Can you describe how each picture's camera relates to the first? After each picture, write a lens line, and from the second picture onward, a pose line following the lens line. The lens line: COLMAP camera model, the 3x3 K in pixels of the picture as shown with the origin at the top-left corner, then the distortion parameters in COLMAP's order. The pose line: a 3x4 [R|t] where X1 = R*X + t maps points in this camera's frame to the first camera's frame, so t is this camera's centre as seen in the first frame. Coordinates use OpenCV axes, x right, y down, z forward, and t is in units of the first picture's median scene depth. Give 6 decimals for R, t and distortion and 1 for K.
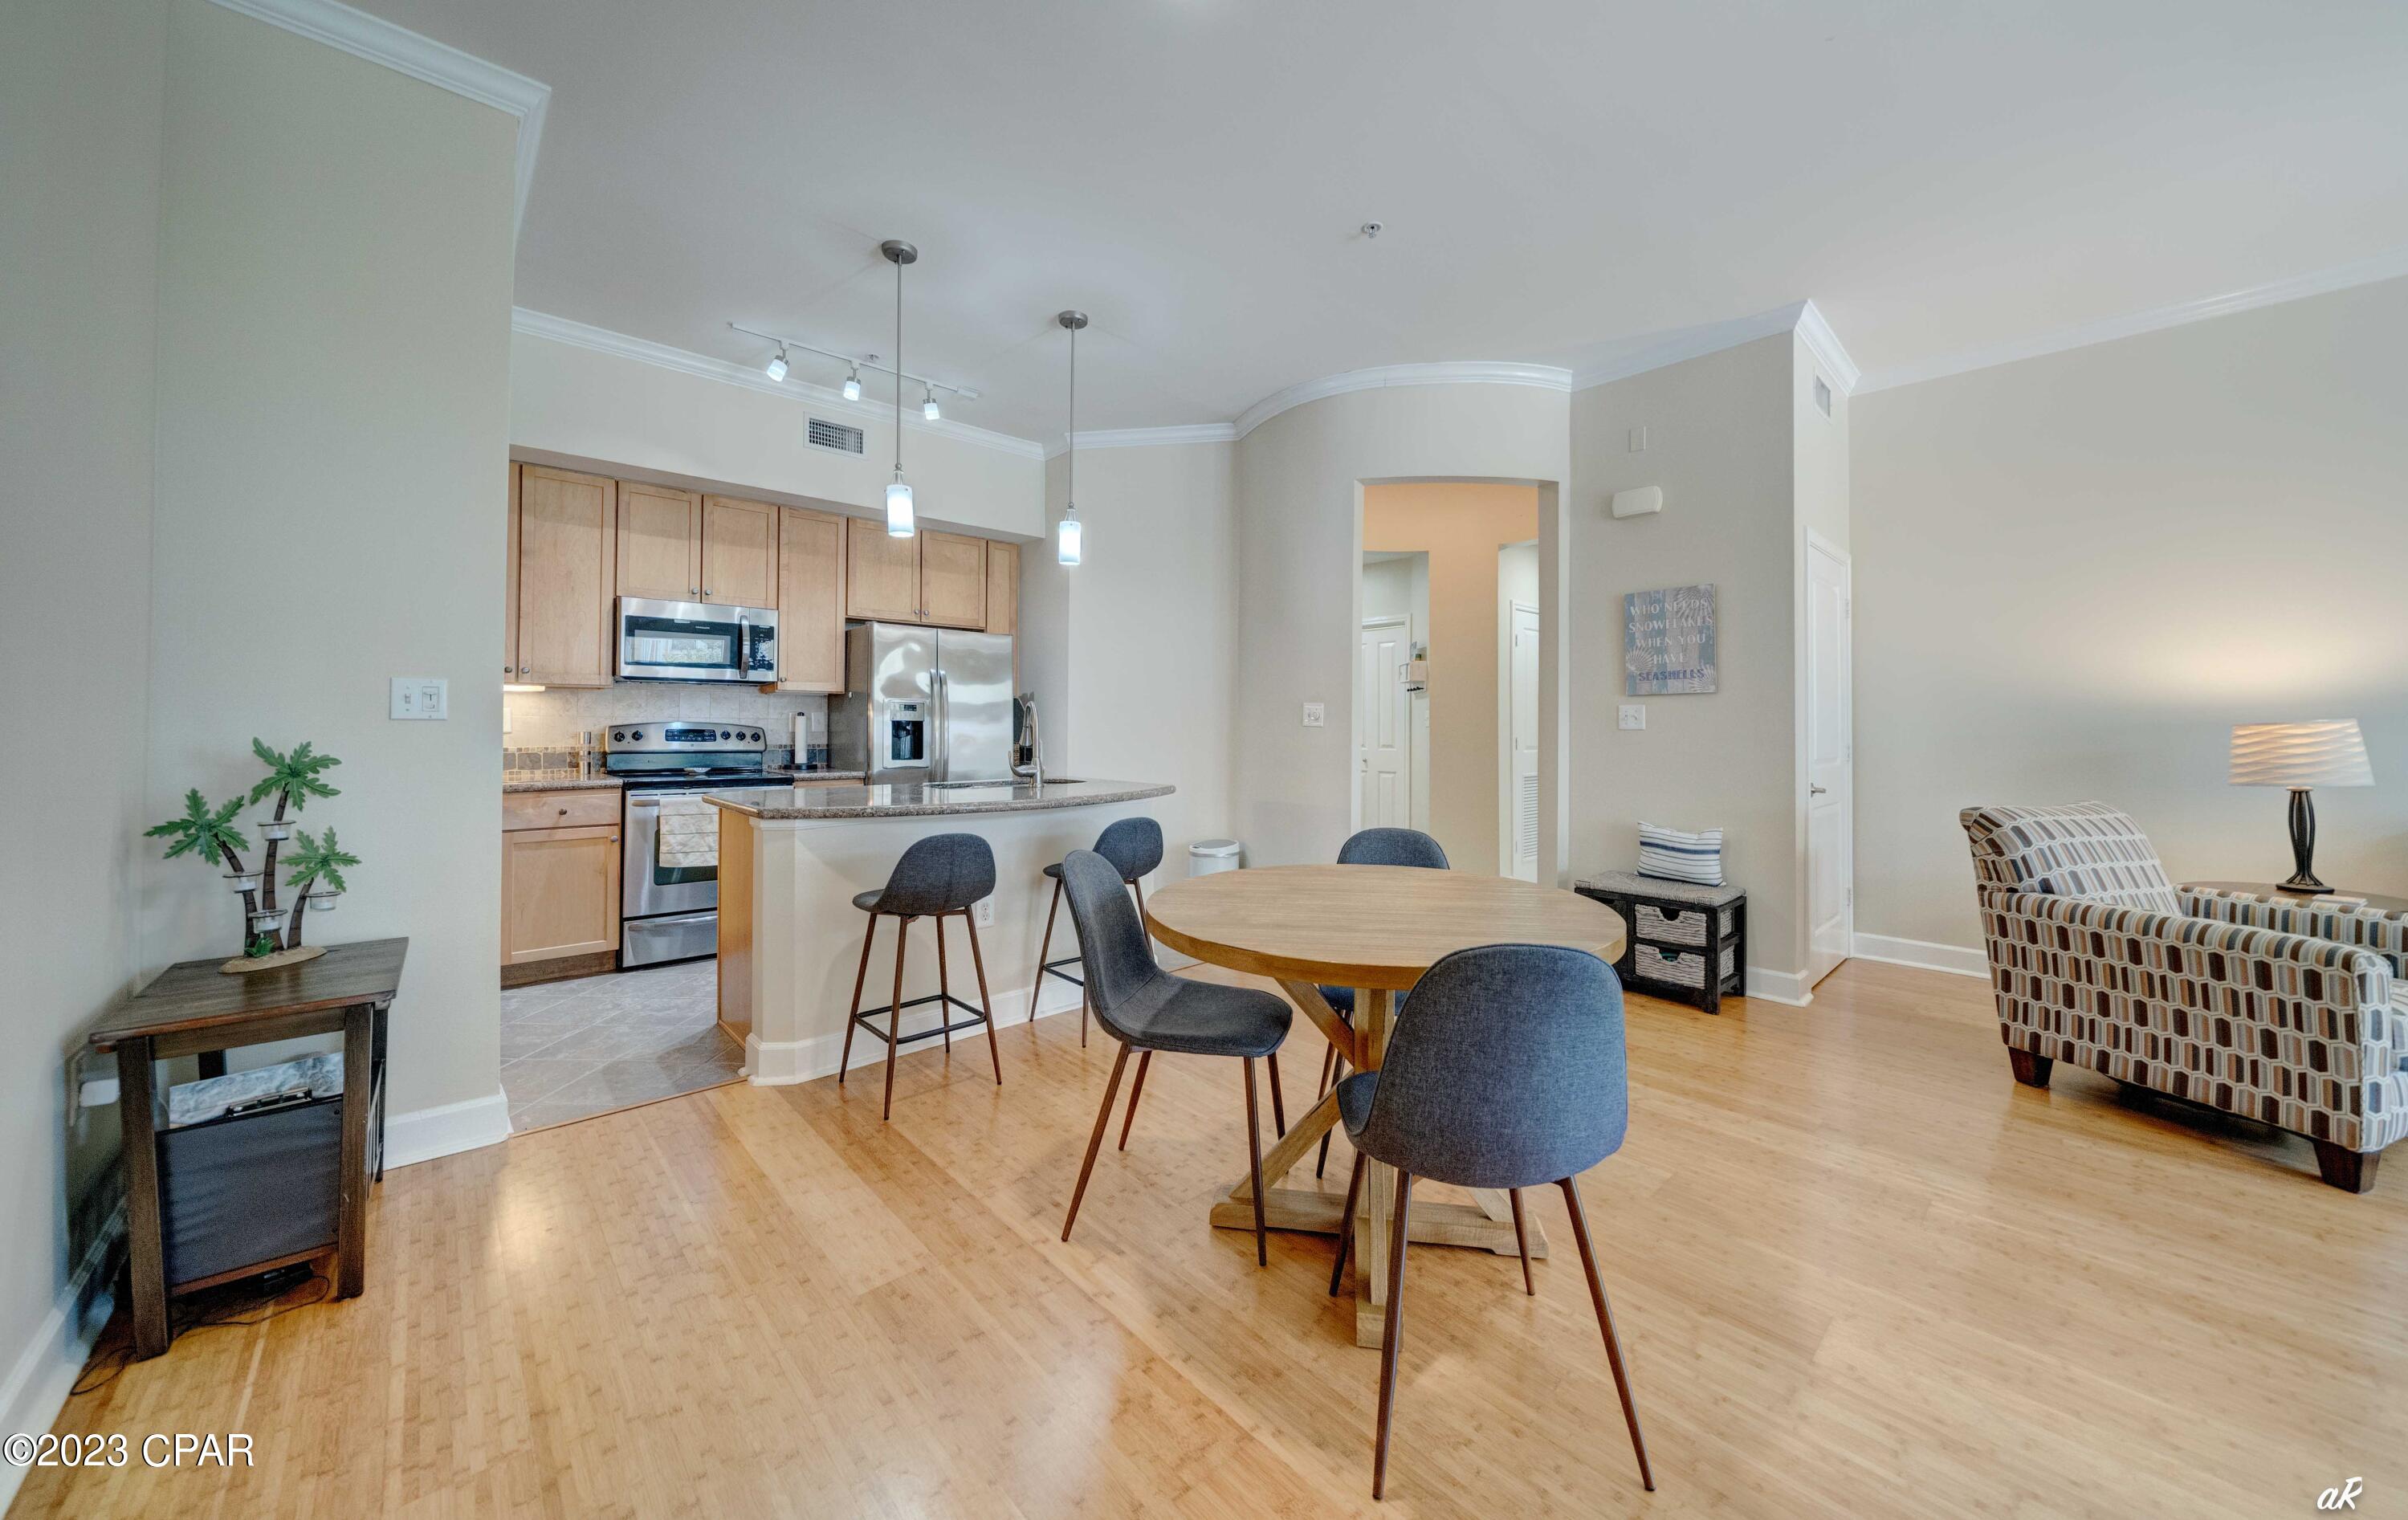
lens RADIAL K [[845.9, 0, 1201.8], [0, 845.9, 712.2], [0, 0, 1]] dist [-0.000745, -0.000165]
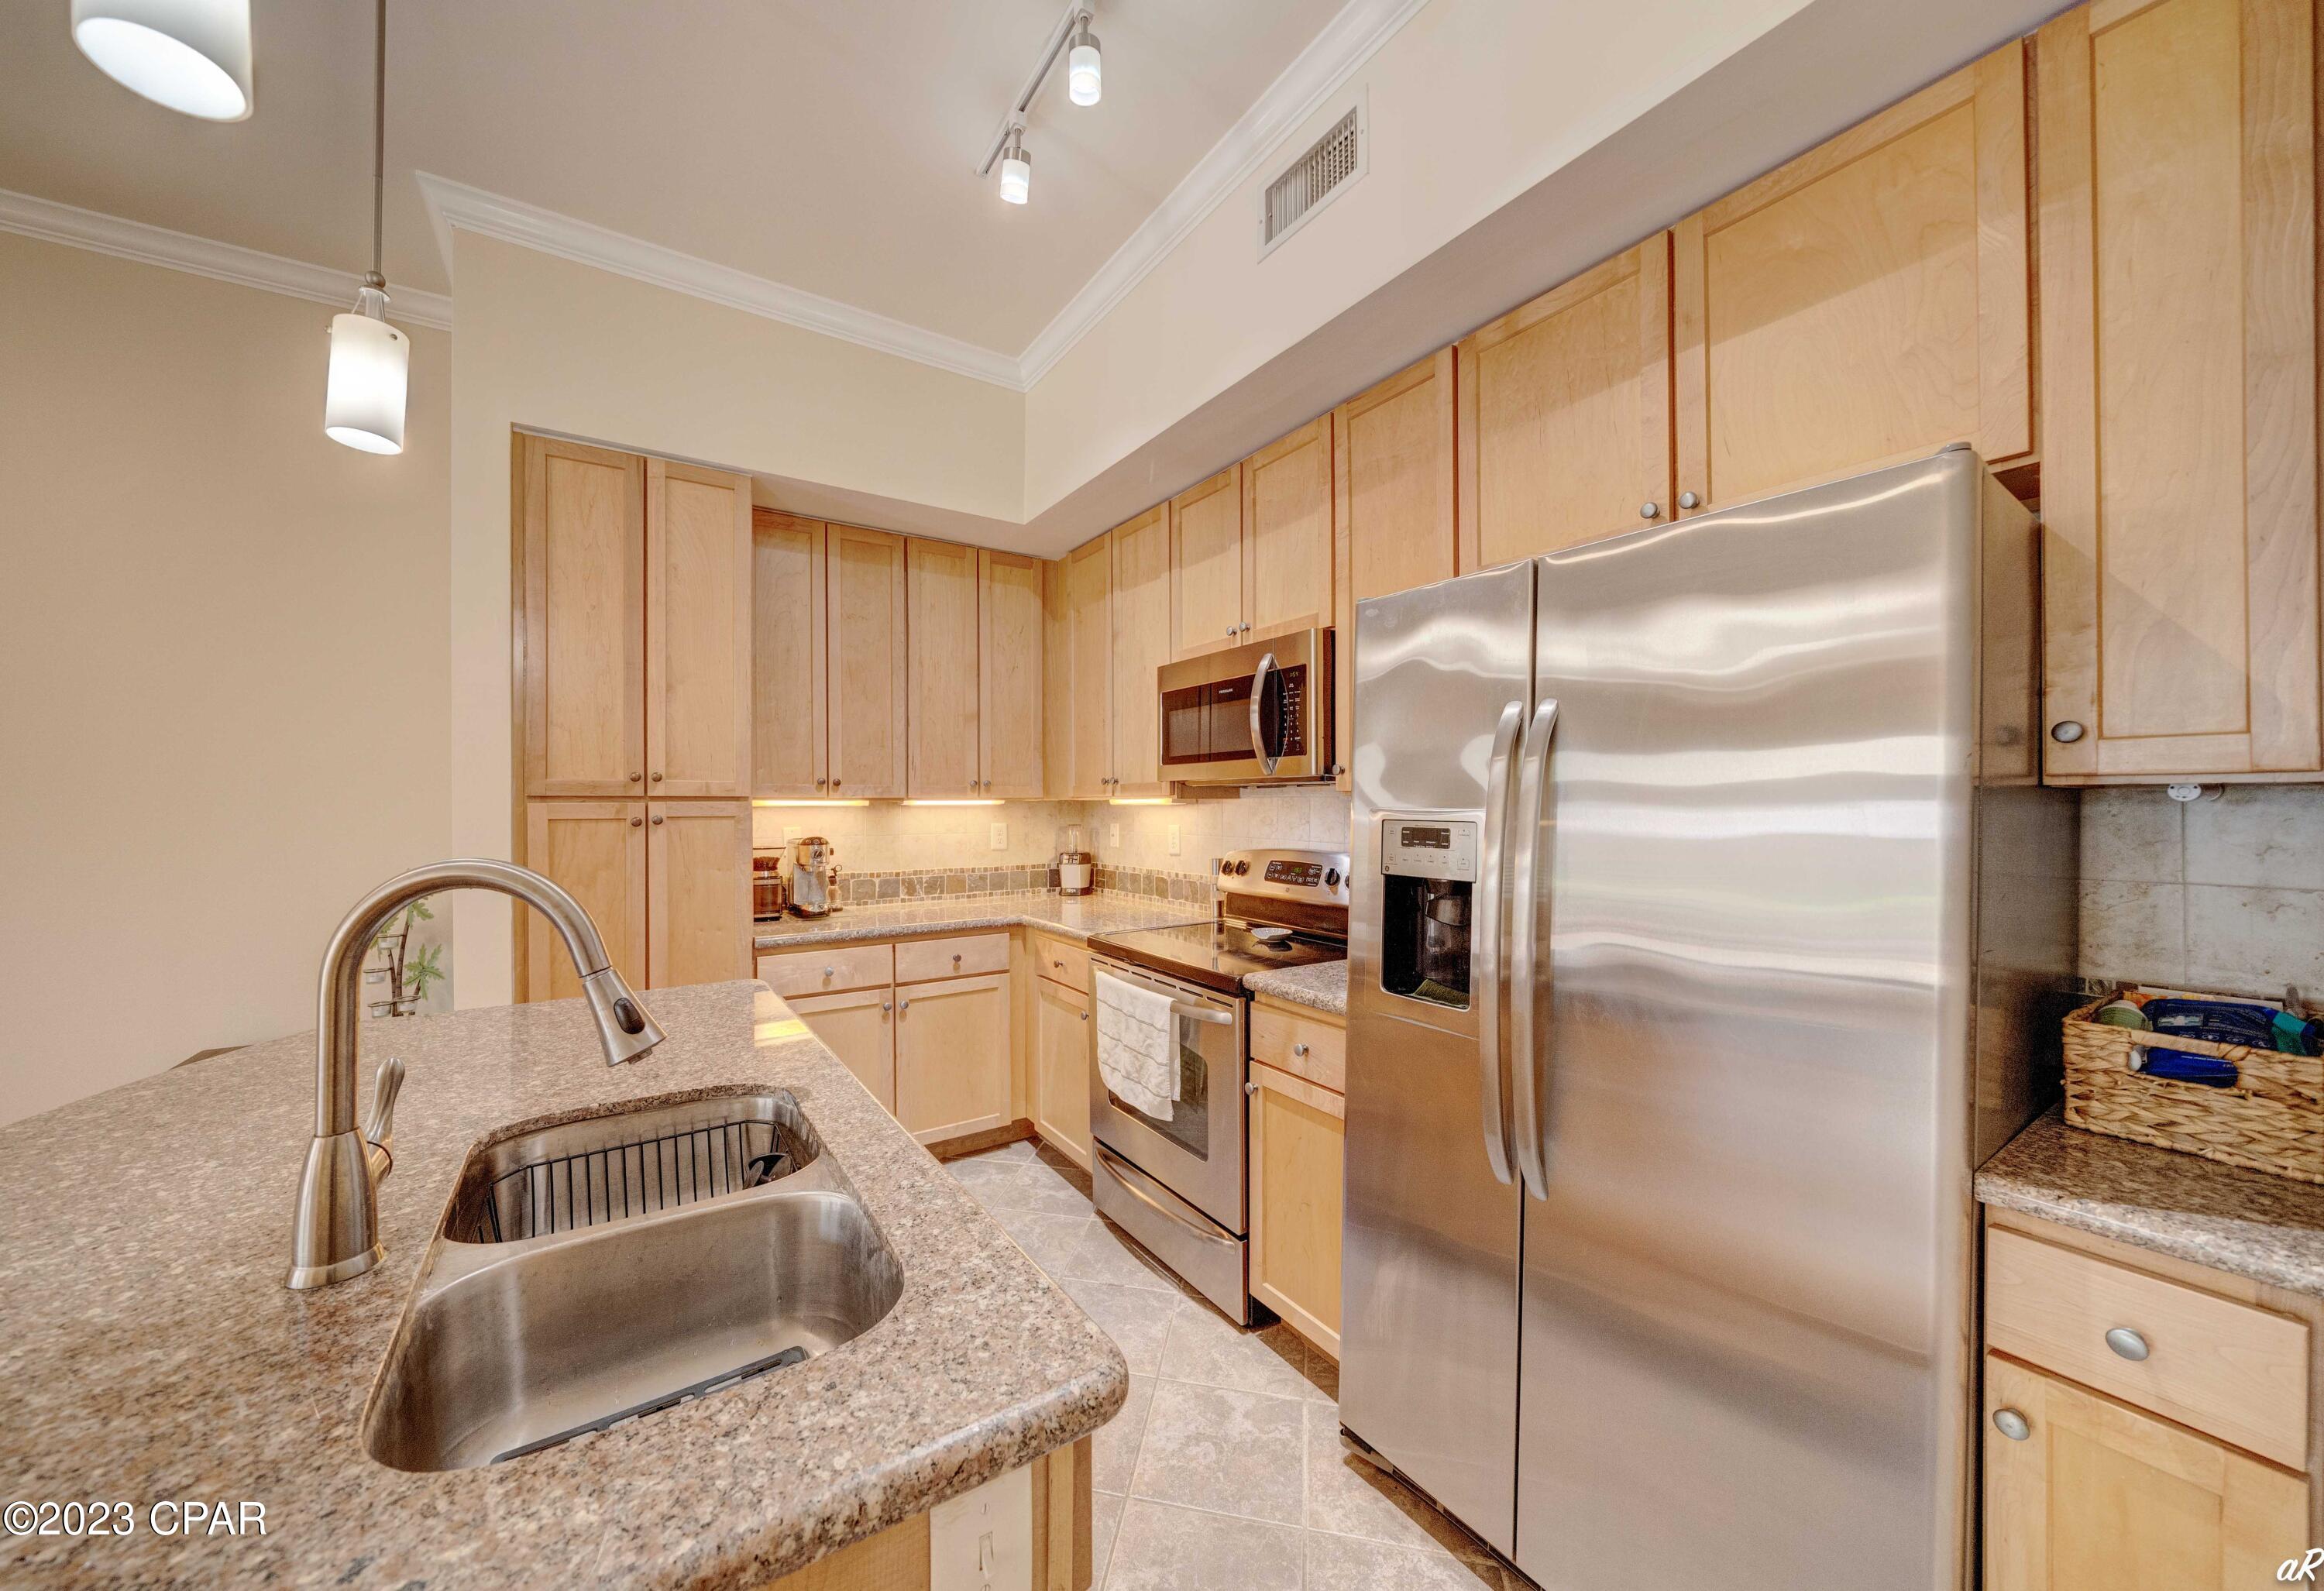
lens RADIAL K [[811.4, 0, 1114.4], [0, 811.4, 801.6], [0, 0, 1]] dist [-0.001590, 0.000038]
pose [[-0.184236, -0.005963, -0.982864, -0.027710], [0.018036, 0.999793, -0.009446, -0.020383], [0.982716, -0.019467, -0.184090, 1.044969]]
